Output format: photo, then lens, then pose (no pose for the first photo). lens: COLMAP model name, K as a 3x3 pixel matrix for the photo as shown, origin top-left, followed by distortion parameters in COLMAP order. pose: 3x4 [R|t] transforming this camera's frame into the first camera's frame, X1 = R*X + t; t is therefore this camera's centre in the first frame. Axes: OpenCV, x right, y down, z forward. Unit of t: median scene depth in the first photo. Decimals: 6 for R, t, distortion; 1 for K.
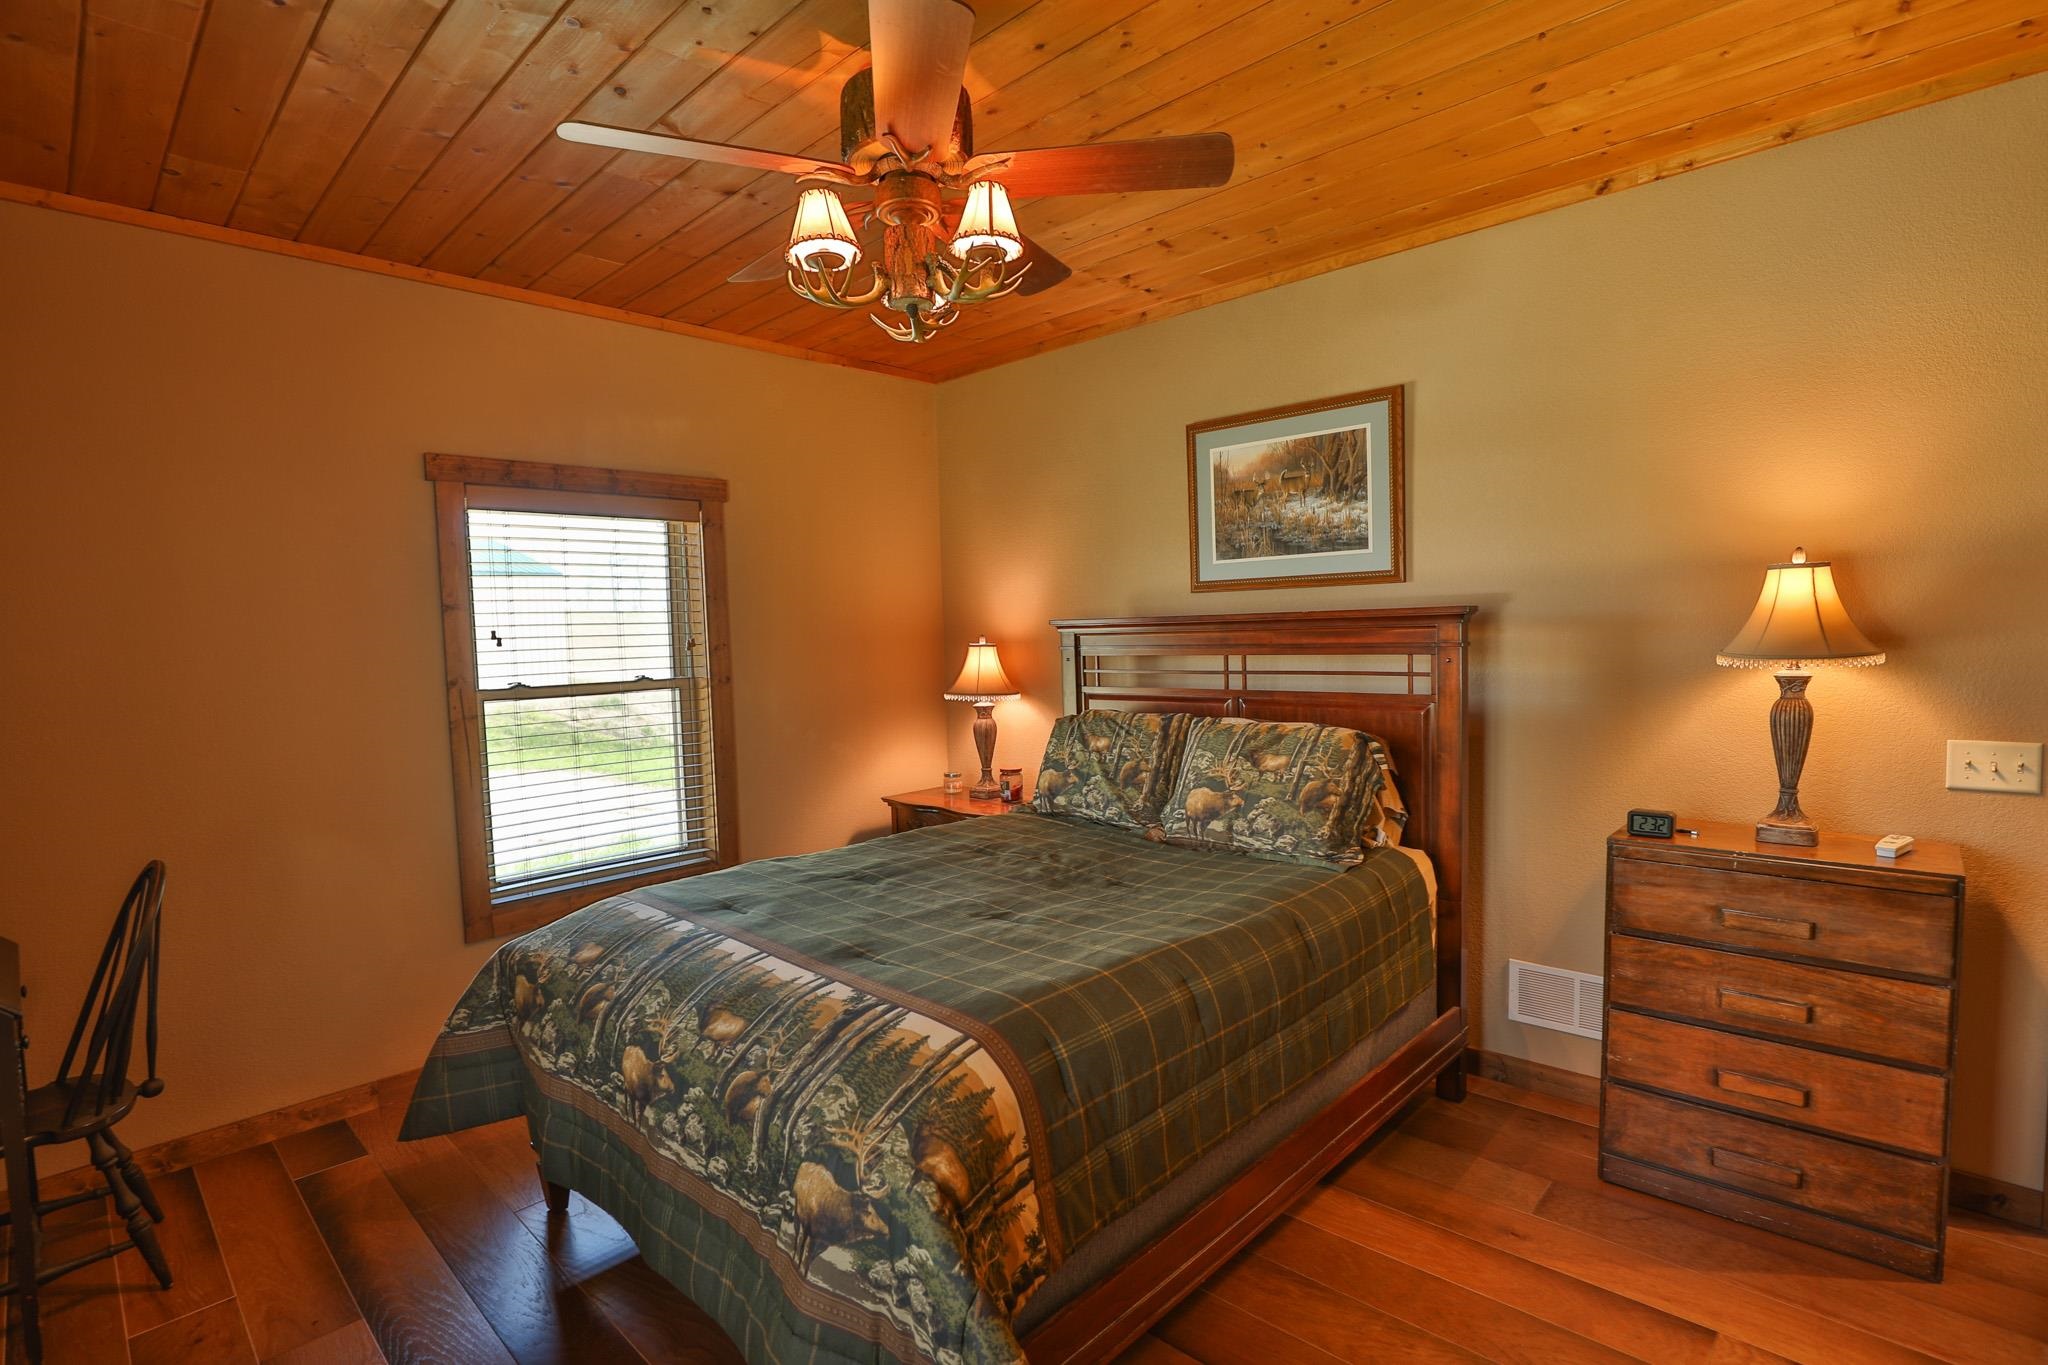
lens RADIAL K [[985.7, 0, 1029.2], [0, 985.7, 686.3], [0, 0, 1]] dist [-0.044561, 0.012342]
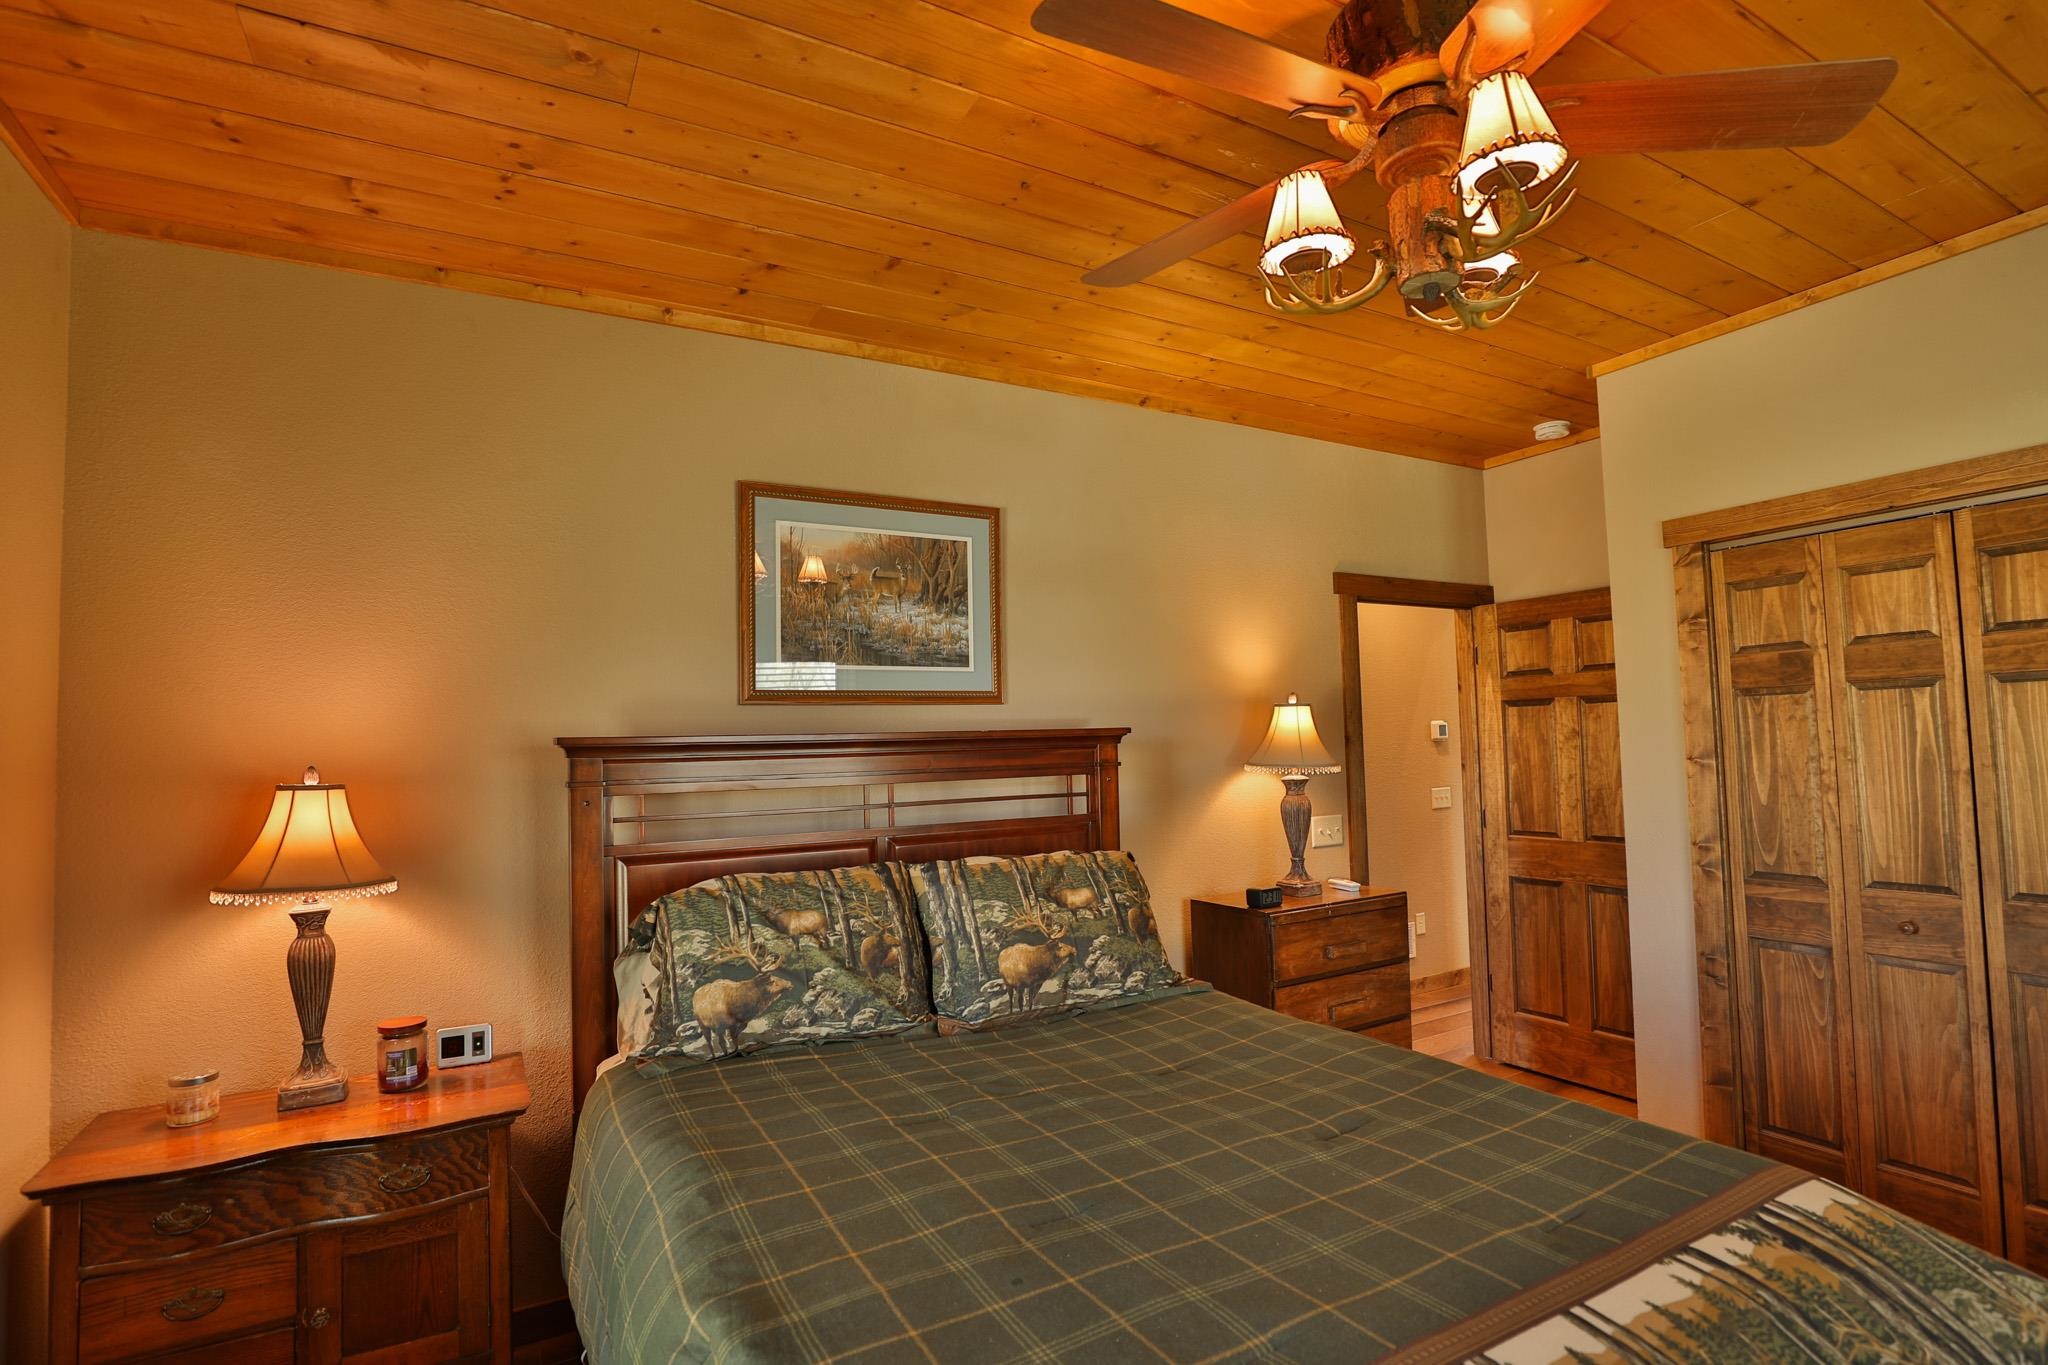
lens RADIAL K [[985.7, 0, 1028.9], [0, 985.7, 688.0], [0, 0, 1]] dist [-0.044561, 0.012342]
pose [[0.291274, 0.075702, 0.953640, -0.549316], [0.074939, 0.991995, -0.101635, -0.019795], [-0.953700, 0.101069, 0.283269, 0.686848]]
